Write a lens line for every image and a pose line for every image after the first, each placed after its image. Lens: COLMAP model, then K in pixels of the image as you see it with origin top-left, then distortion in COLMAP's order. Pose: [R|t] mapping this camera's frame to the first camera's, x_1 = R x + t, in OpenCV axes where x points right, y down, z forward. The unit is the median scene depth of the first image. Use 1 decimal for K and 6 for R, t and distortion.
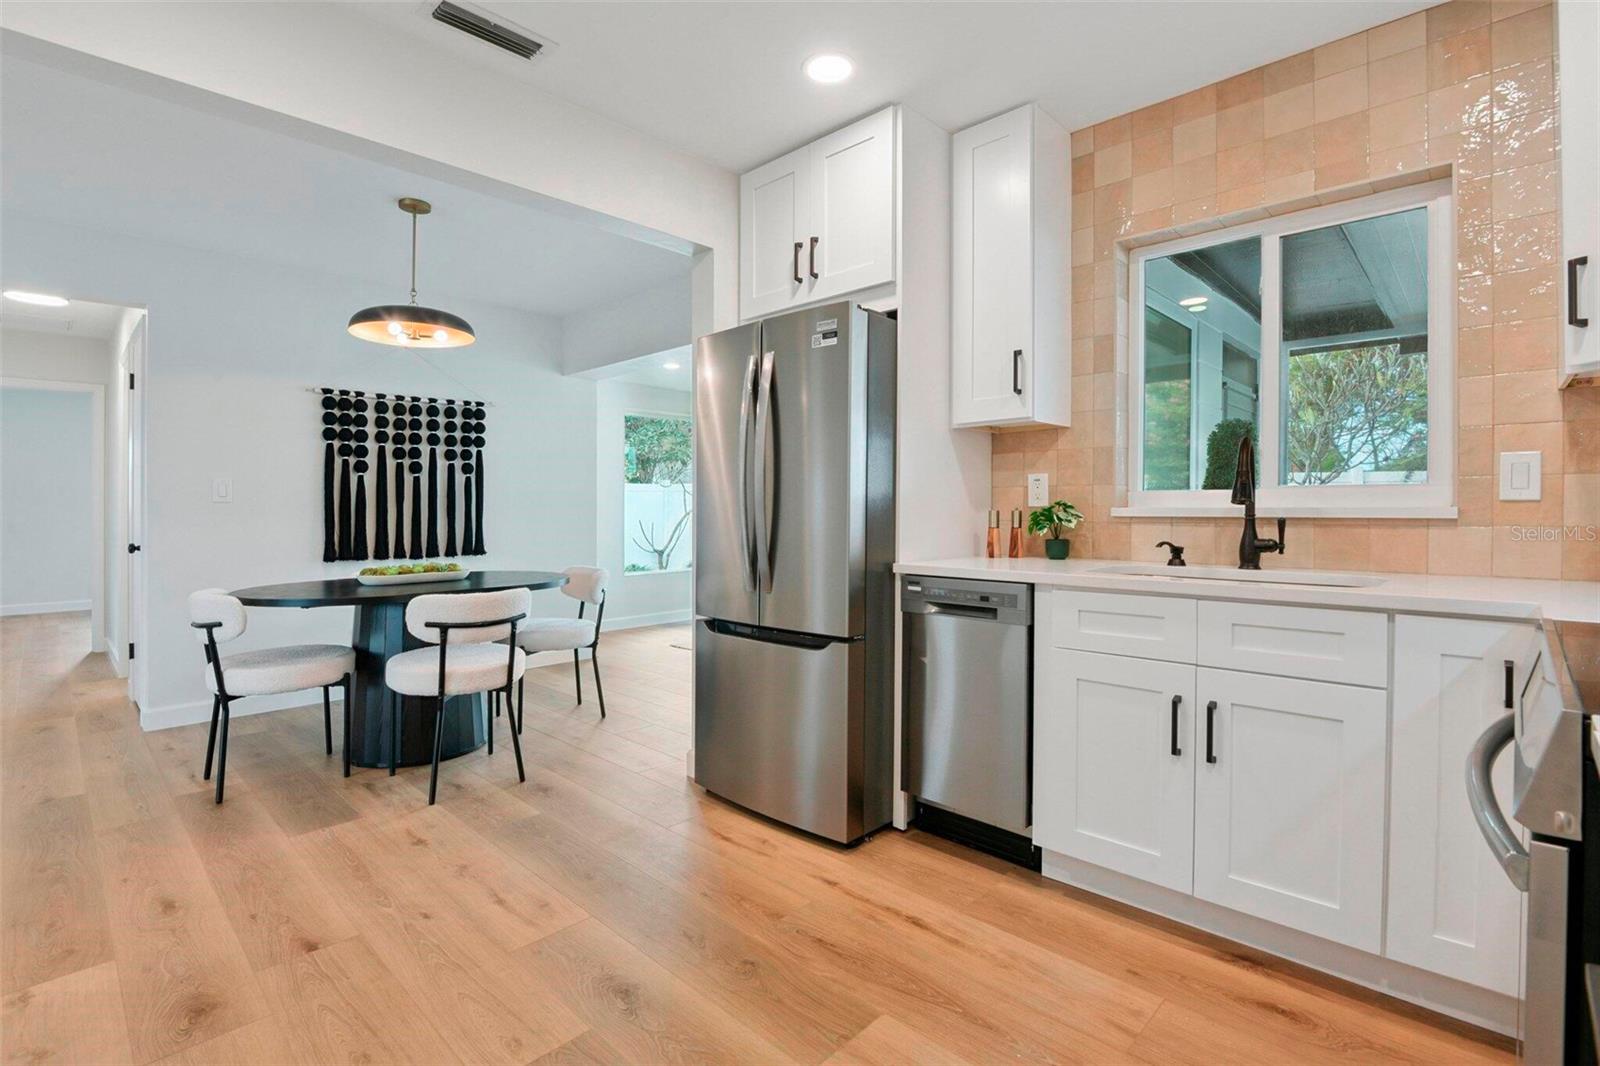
lens RADIAL K [[751.7, 0, 786.0], [0, 751.7, 476.1], [0, 0, 1]] dist [-0.002427, -0.001955]
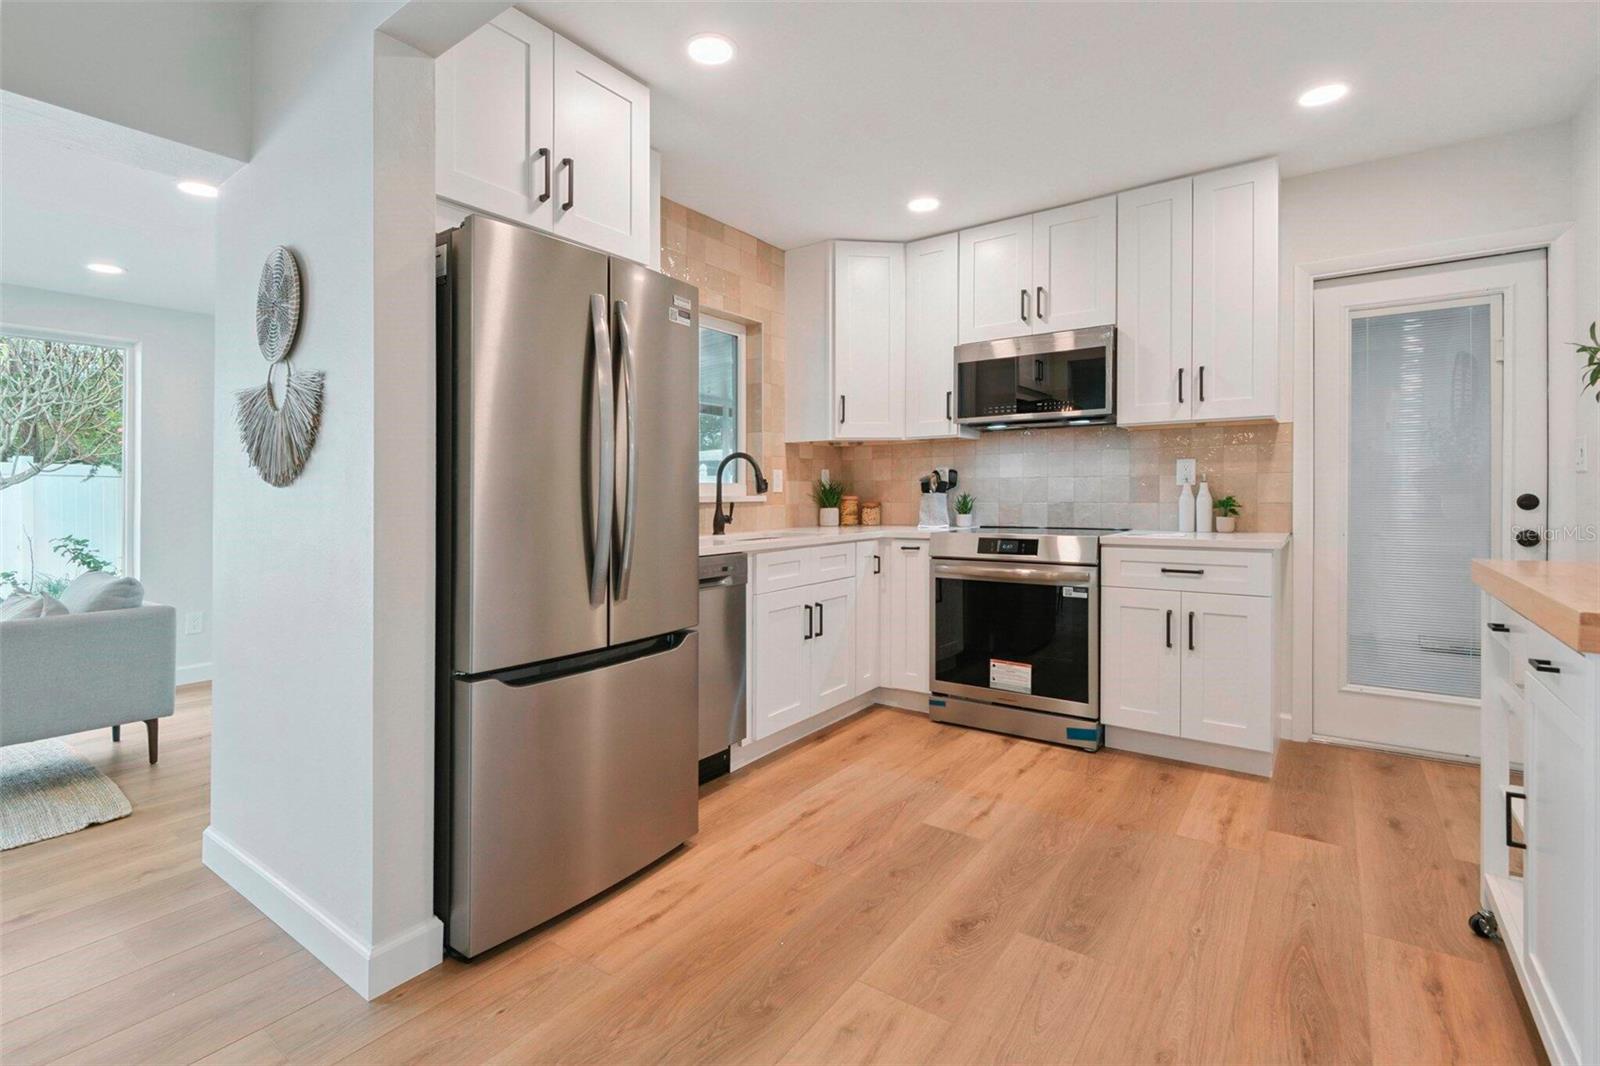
lens RADIAL K [[751.7, 0, 790.5], [0, 751.7, 466.3], [0, 0, 1]] dist [-0.002427, -0.001955]
pose [[-0.164729, 0.045200, 0.985303, -1.098628], [-0.032133, 0.998173, -0.051163, 0.062203], [-0.985815, -0.040088, -0.162976, 1.238370]]
